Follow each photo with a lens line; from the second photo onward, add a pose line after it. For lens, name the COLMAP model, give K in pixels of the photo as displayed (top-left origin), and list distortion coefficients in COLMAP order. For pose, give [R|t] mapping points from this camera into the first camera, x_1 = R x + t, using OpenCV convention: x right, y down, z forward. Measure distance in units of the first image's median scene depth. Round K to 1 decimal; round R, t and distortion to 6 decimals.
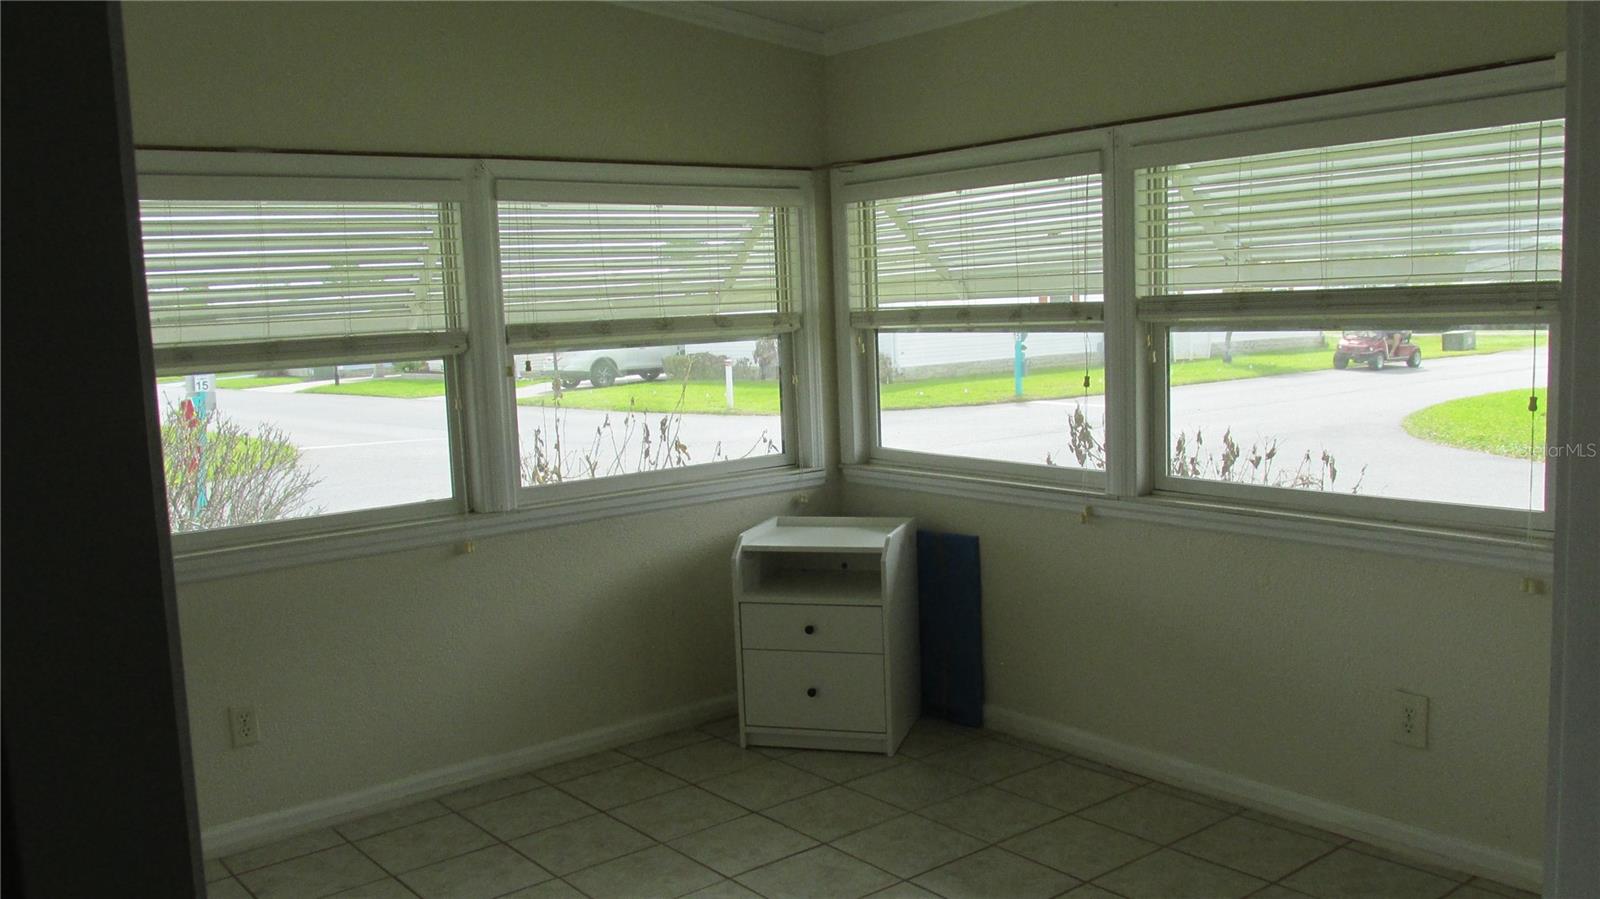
lens RADIAL K [[1323.4, 0, 802.2], [0, 1323.4, 449.6], [0, 0, 1]] dist [-0.046962, 0.026583]
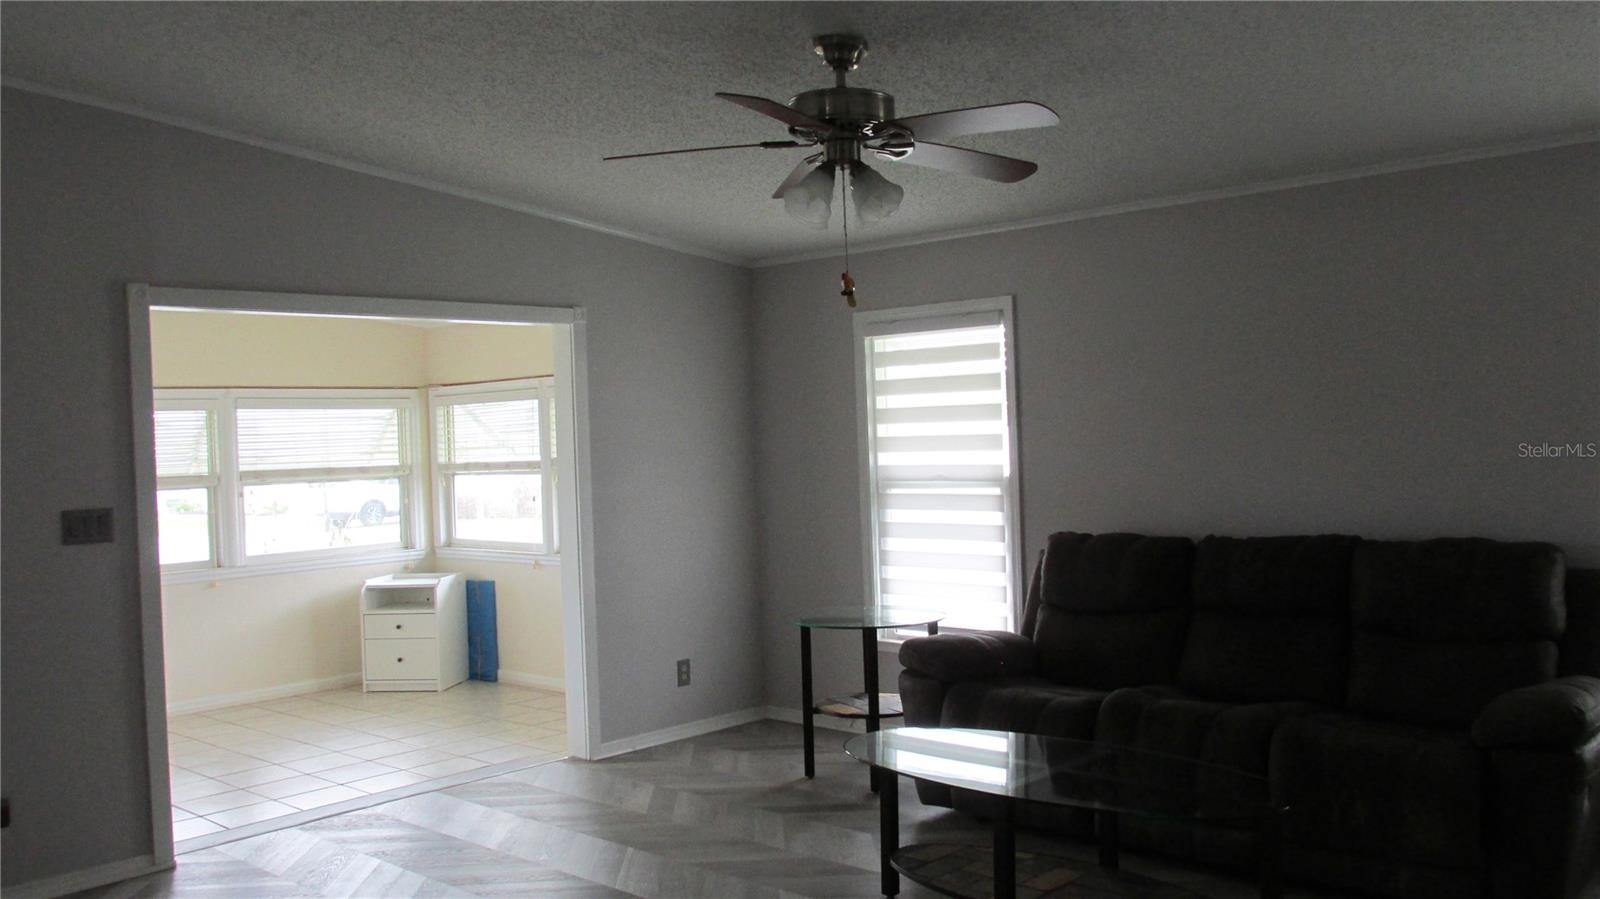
lens RADIAL K [[1323.4, 0, 803.1], [0, 1323.4, 450.3], [0, 0, 1]] dist [-0.046962, 0.026583]
pose [[0.990442, 0.001846, 0.137918, 0.307713], [0.013592, 0.993738, -0.110910, 0.094500], [-0.137259, 0.111724, 0.984214, -0.956318]]
